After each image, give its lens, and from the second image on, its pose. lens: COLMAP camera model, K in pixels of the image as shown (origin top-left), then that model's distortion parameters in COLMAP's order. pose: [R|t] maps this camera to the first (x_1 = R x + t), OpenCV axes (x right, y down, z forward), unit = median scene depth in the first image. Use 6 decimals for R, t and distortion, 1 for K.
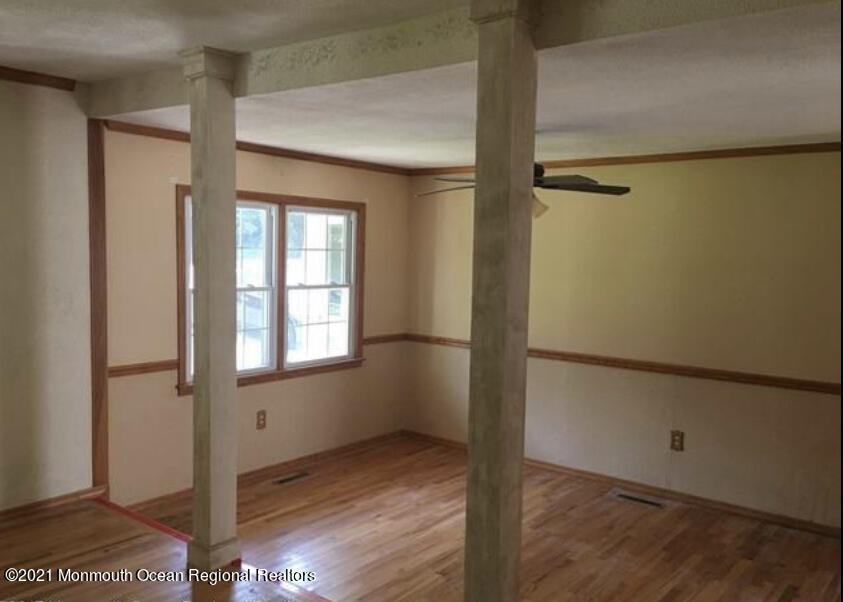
lens RADIAL K [[731.8, 0, 419.4], [0, 731.8, 298.9], [0, 0, 1]] dist [0.043474, -0.023743]
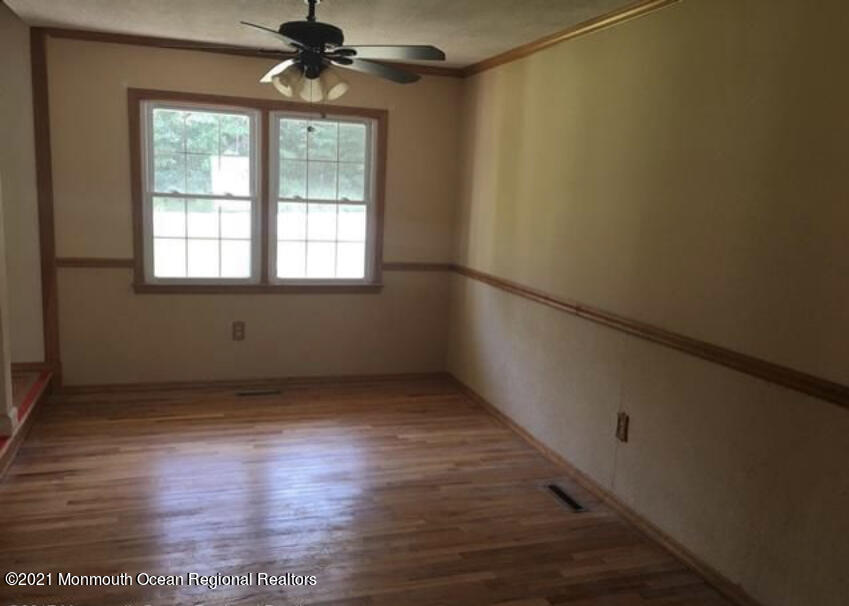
lens RADIAL K [[737.0, 0, 430.9], [0, 737.0, 305.4], [0, 0, 1]] dist [0.043474, -0.023743]
pose [[0.832177, 0.098441, -0.545702, 0.554418], [-0.059785, 0.994307, 0.088196, 0.026493], [0.551277, -0.040770, 0.833325, 0.312904]]
